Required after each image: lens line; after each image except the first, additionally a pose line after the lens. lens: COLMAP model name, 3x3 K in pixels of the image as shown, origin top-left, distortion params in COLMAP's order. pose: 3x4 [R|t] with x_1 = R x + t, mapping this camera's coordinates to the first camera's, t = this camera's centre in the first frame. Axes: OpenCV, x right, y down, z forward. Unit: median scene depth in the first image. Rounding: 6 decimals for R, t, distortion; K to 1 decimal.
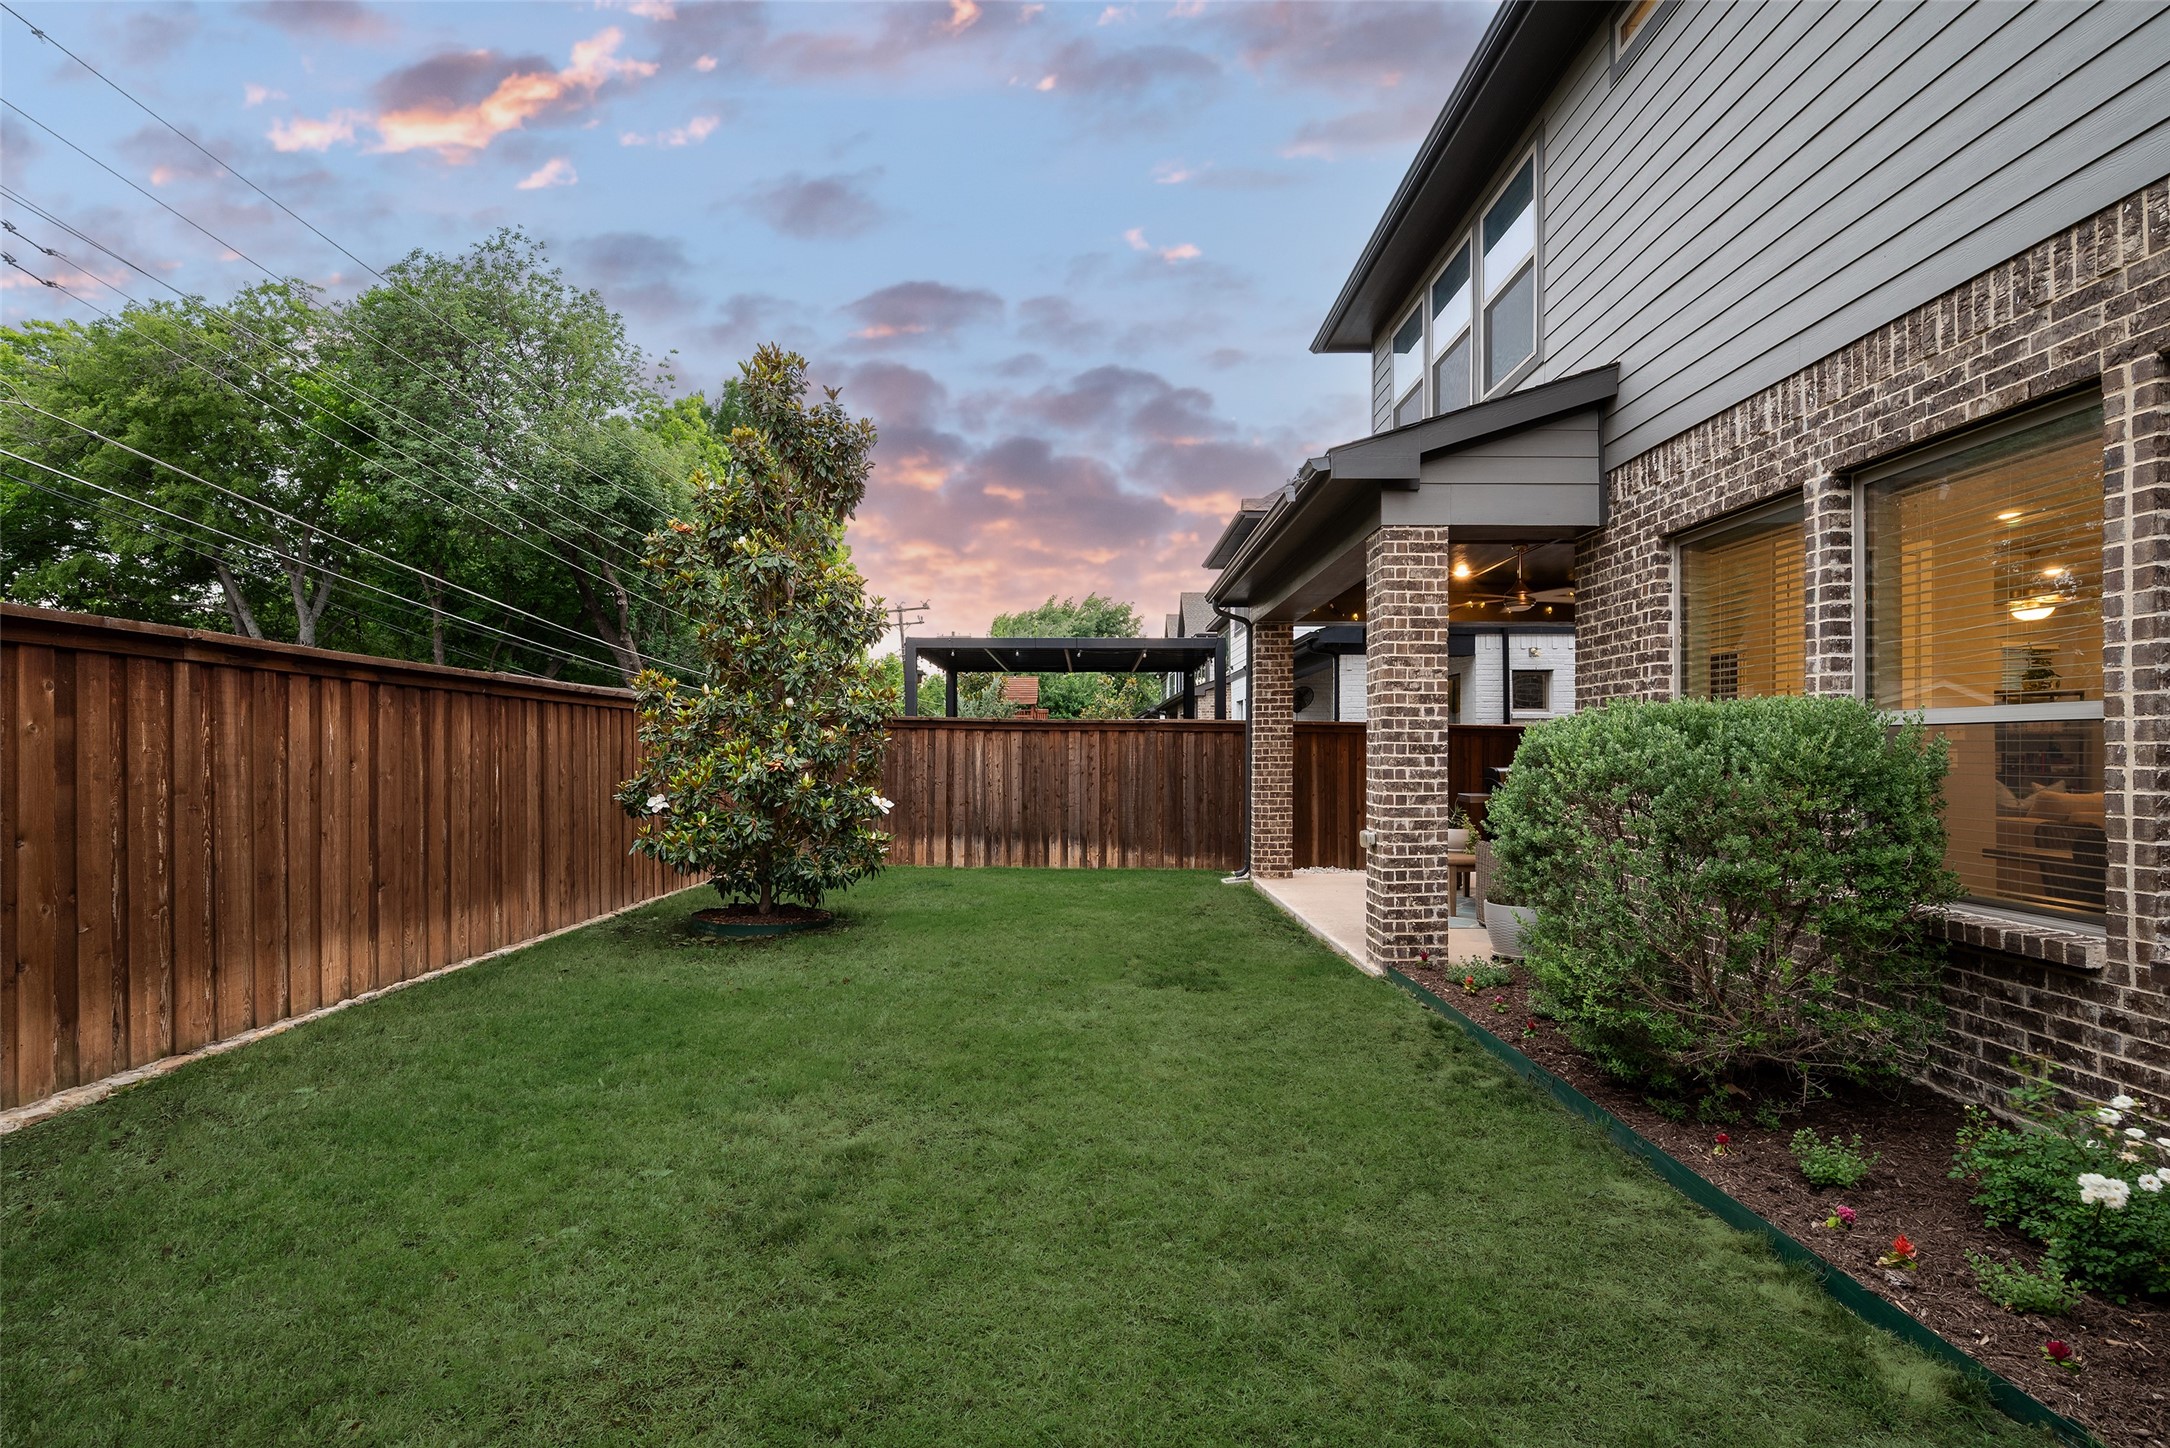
lens RADIAL K [[1030.7, 0, 1087.3], [0, 1030.7, 715.9], [0, 0, 1]] dist [0.000915, -0.000006]
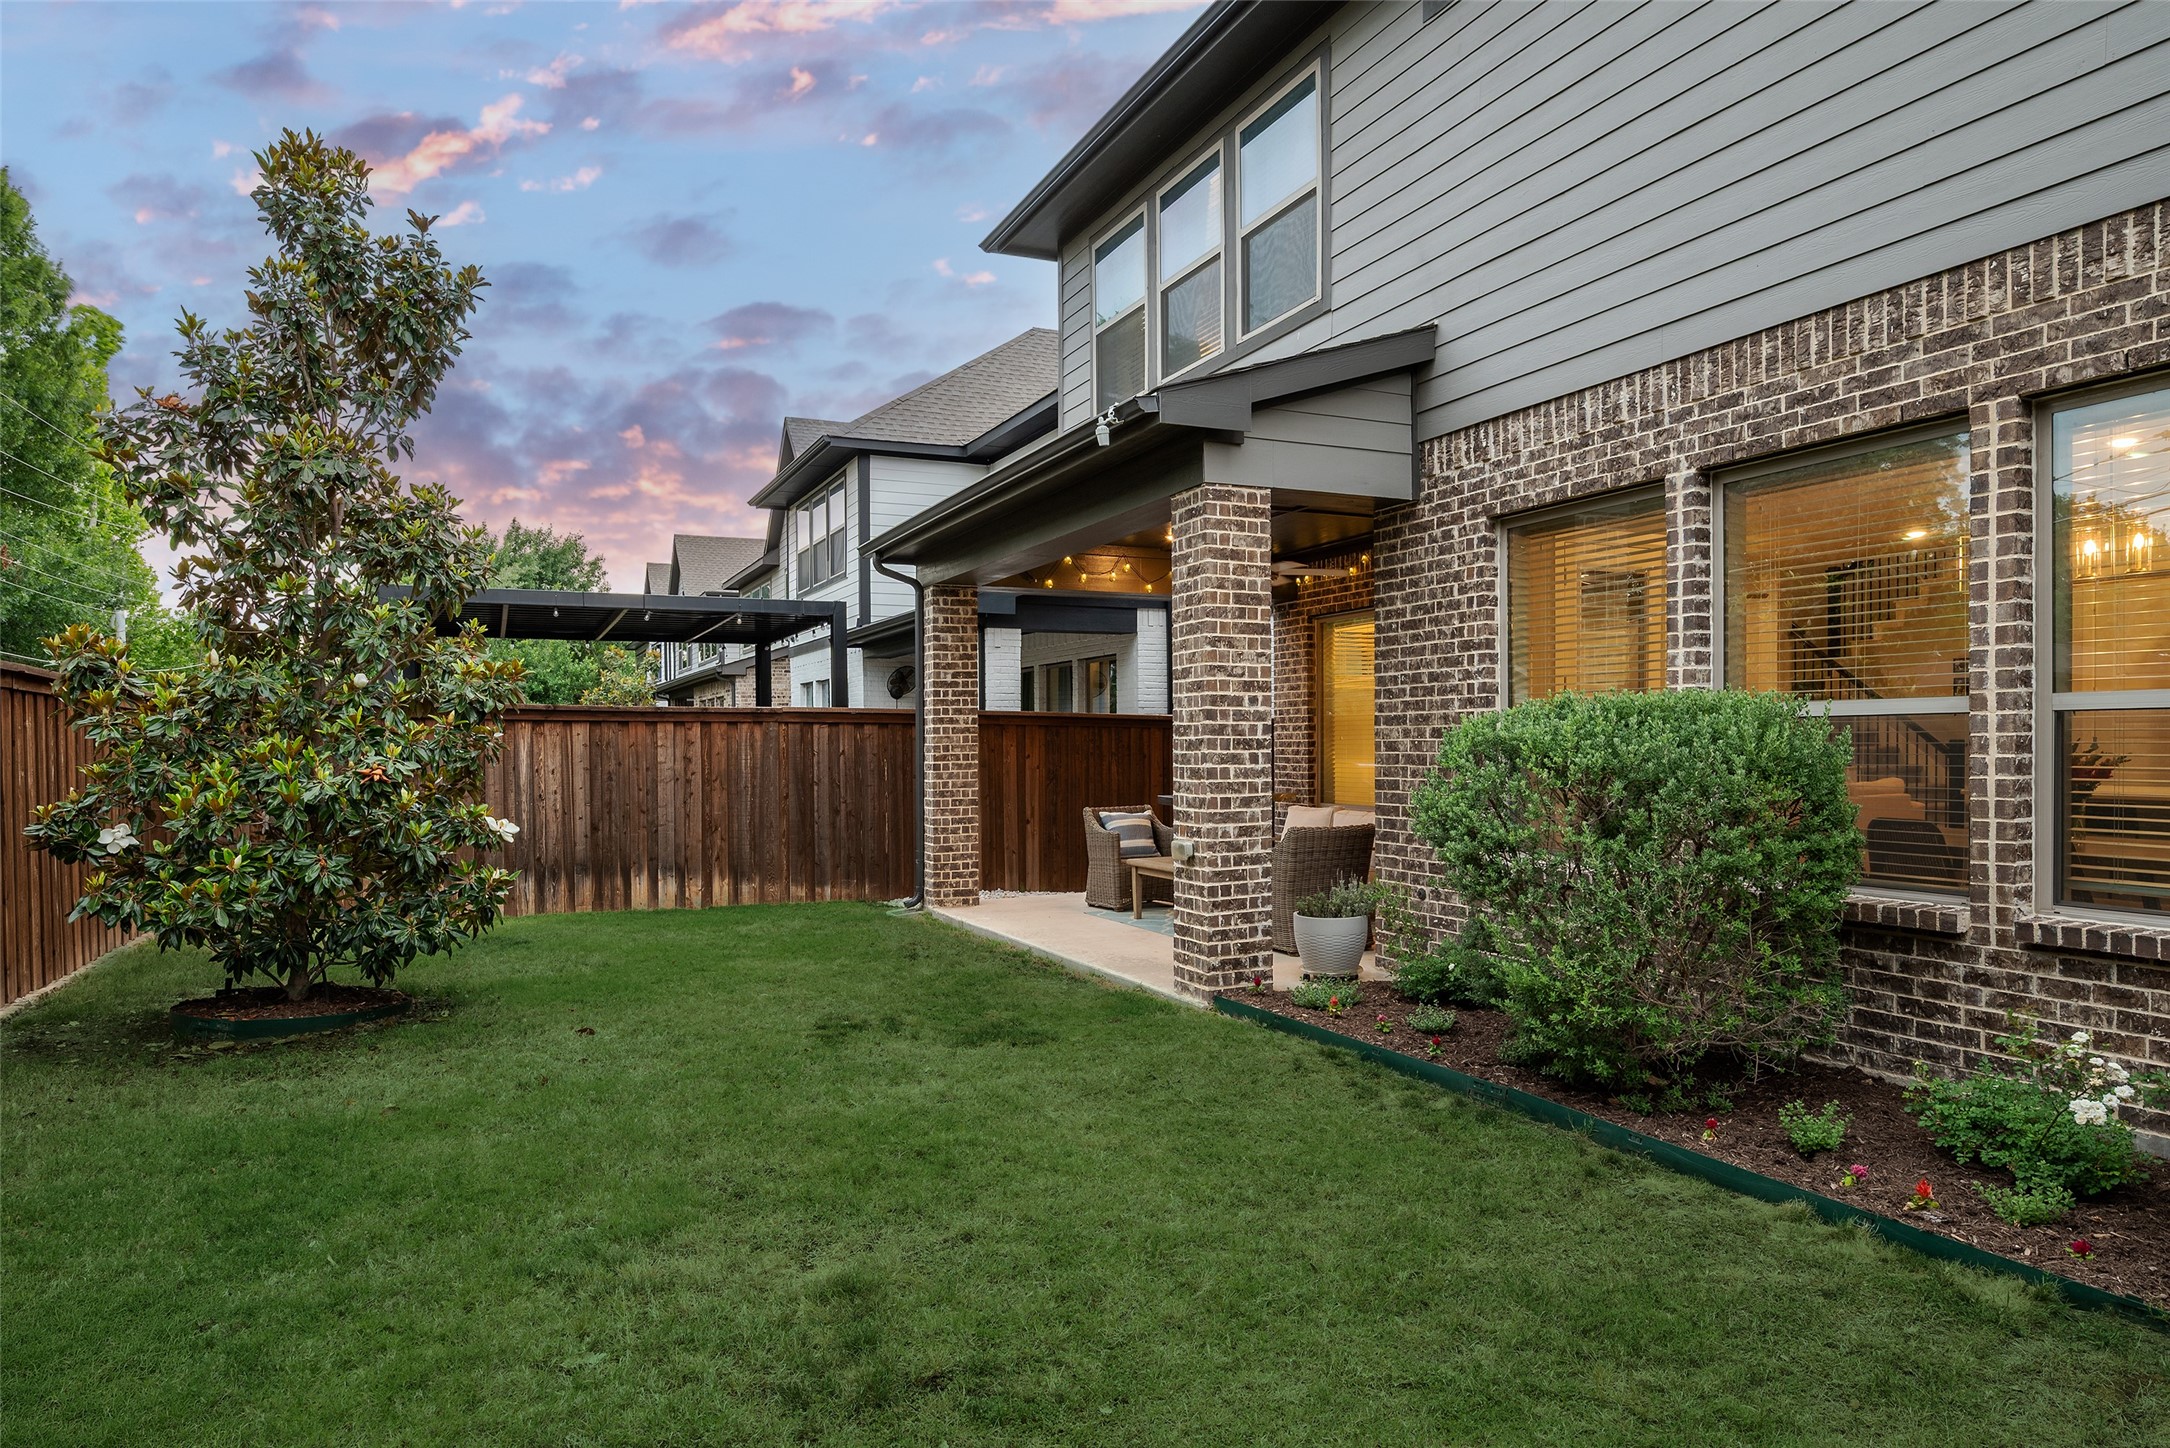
lens RADIAL K [[1334.2, 0, 1085.0], [0, 1334.2, 724.0], [0, 0, 1]] dist [-0.001855, 0.000190]
pose [[0.914429, -0.000540, 0.404745, -0.340618], [-0.006032, 0.999870, 0.014962, -0.000802], [-0.404701, -0.016123, 0.914307, 0.035689]]
